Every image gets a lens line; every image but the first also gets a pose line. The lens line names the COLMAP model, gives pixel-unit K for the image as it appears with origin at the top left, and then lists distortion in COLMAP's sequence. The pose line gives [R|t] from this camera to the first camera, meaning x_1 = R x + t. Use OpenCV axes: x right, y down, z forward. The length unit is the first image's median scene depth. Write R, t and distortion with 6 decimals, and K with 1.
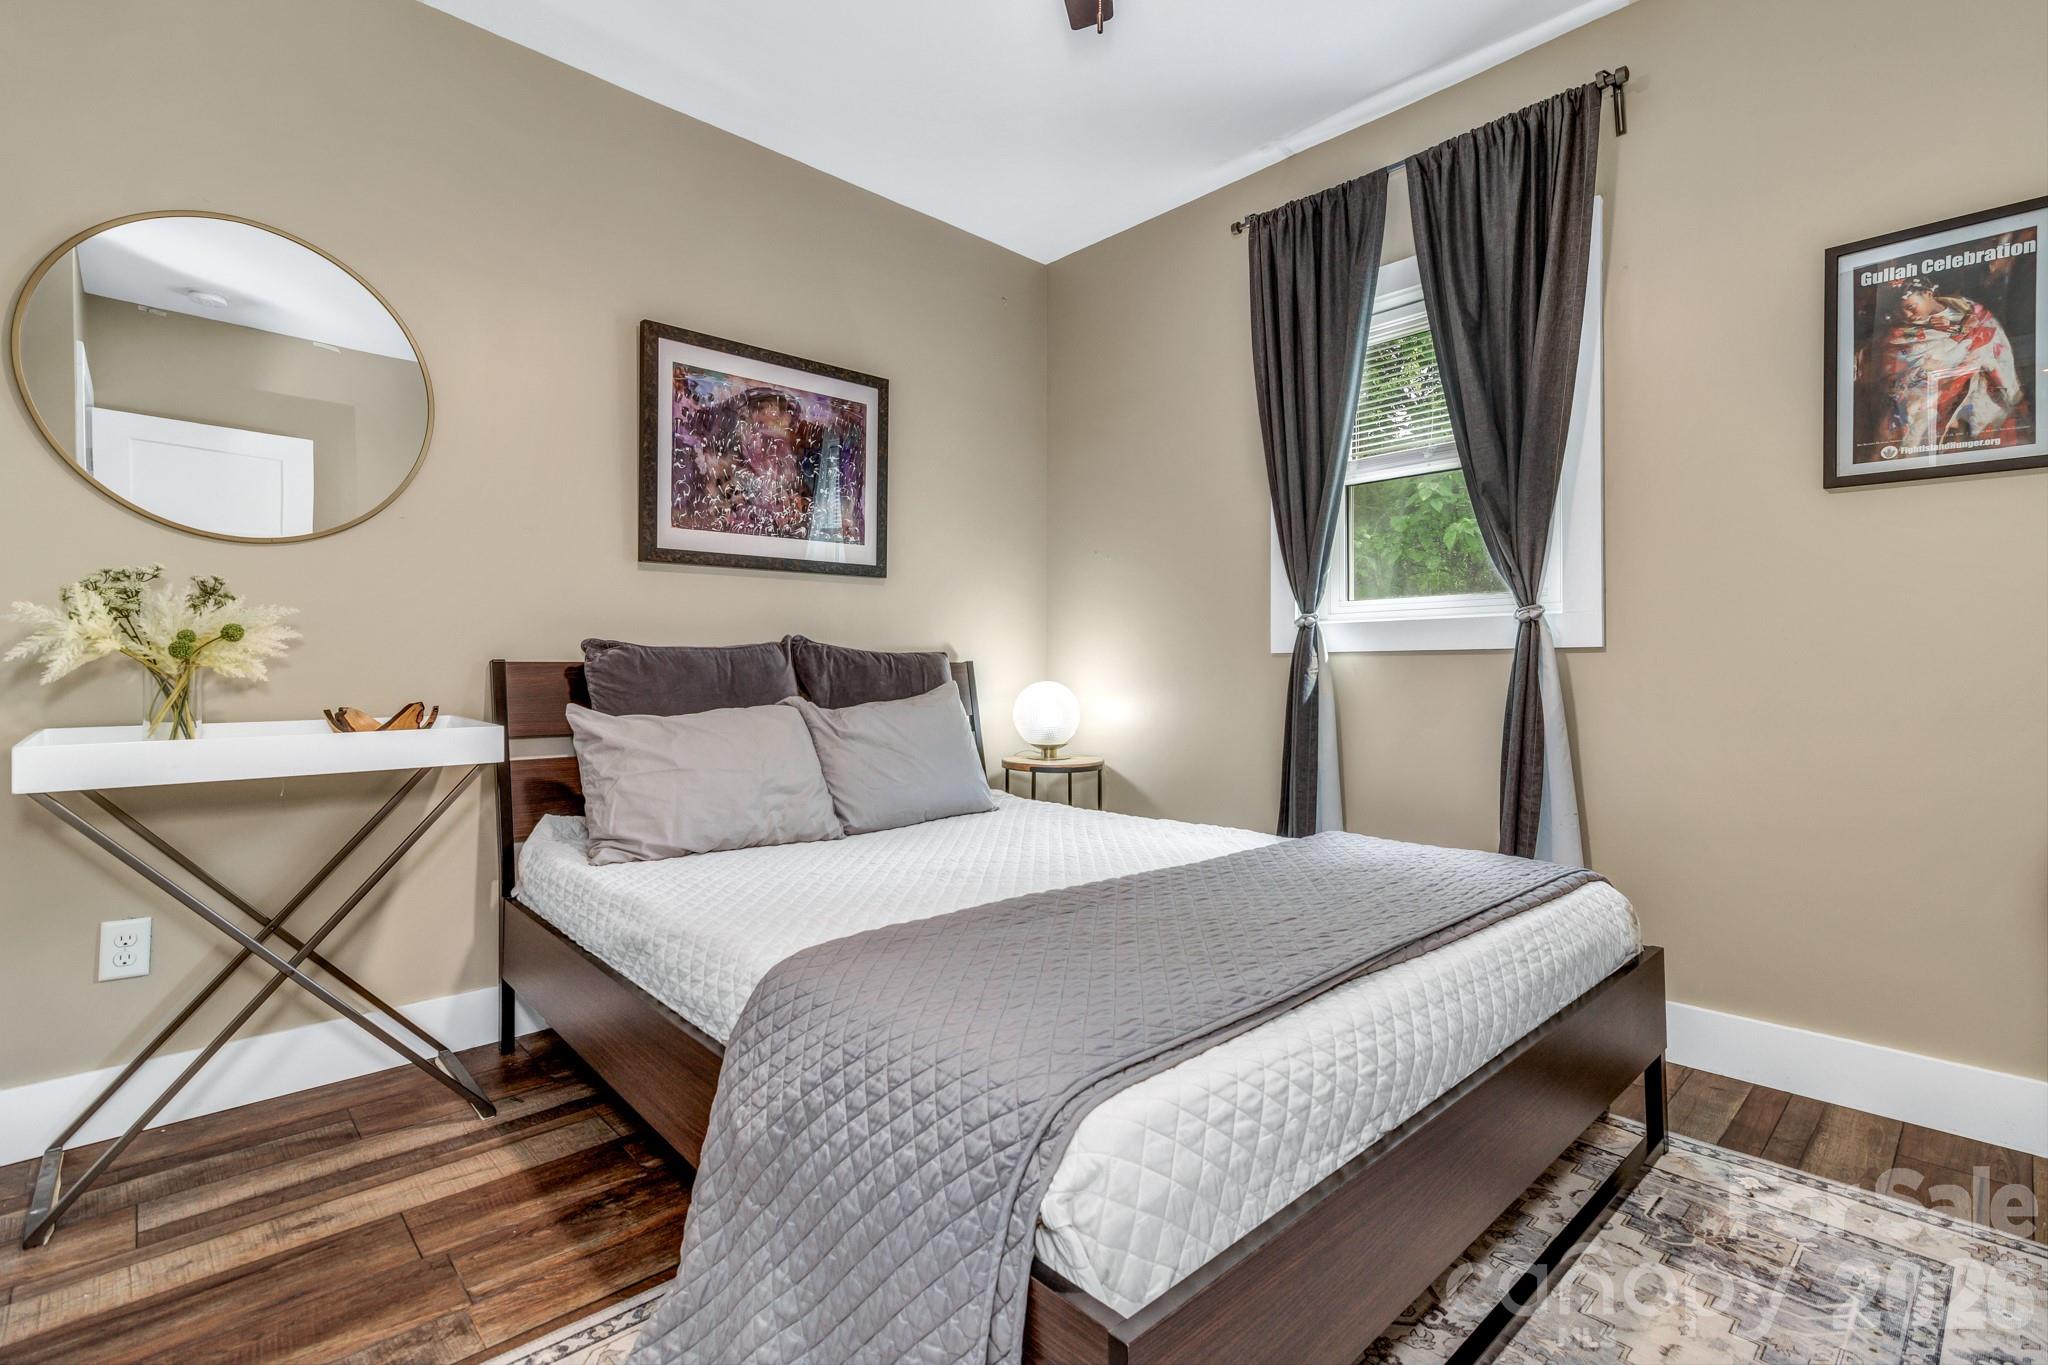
lens RADIAL K [[940.9, 0, 1029.9], [0, 940.9, 658.8], [0, 0, 1]] dist [0.000462, 0.000413]
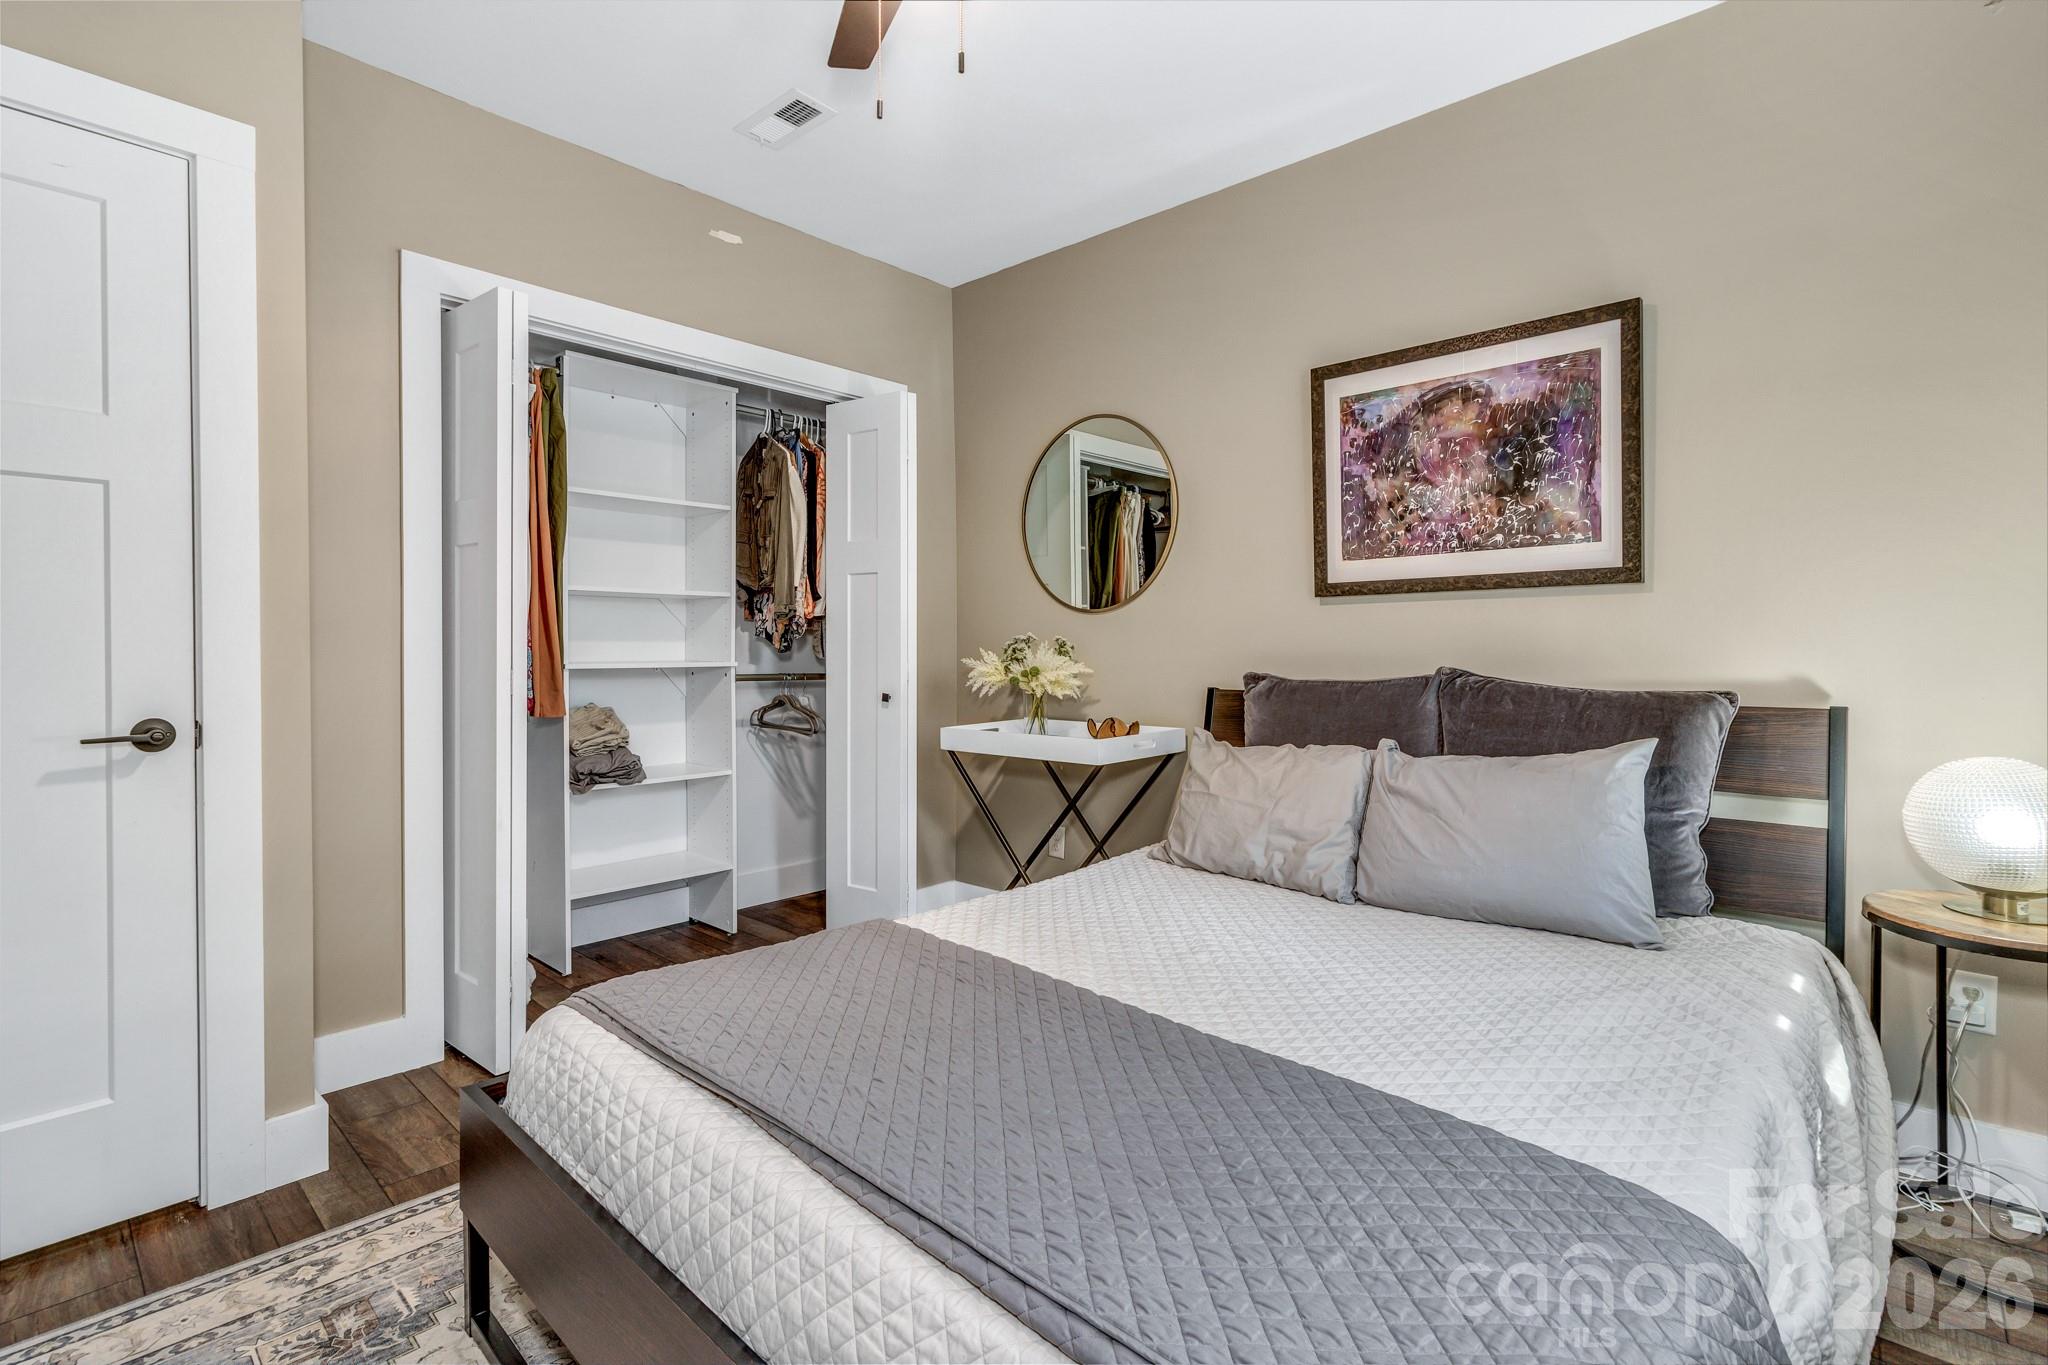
lens RADIAL K [[940.9, 0, 1029.9], [0, 940.9, 658.8], [0, 0, 1]] dist [0.000462, 0.000413]
pose [[0.075152, 0.010404, -0.997118, 0.579987], [0.007676, 0.999910, 0.011012, -0.045653], [0.997143, -0.008481, 0.075065, 0.559072]]
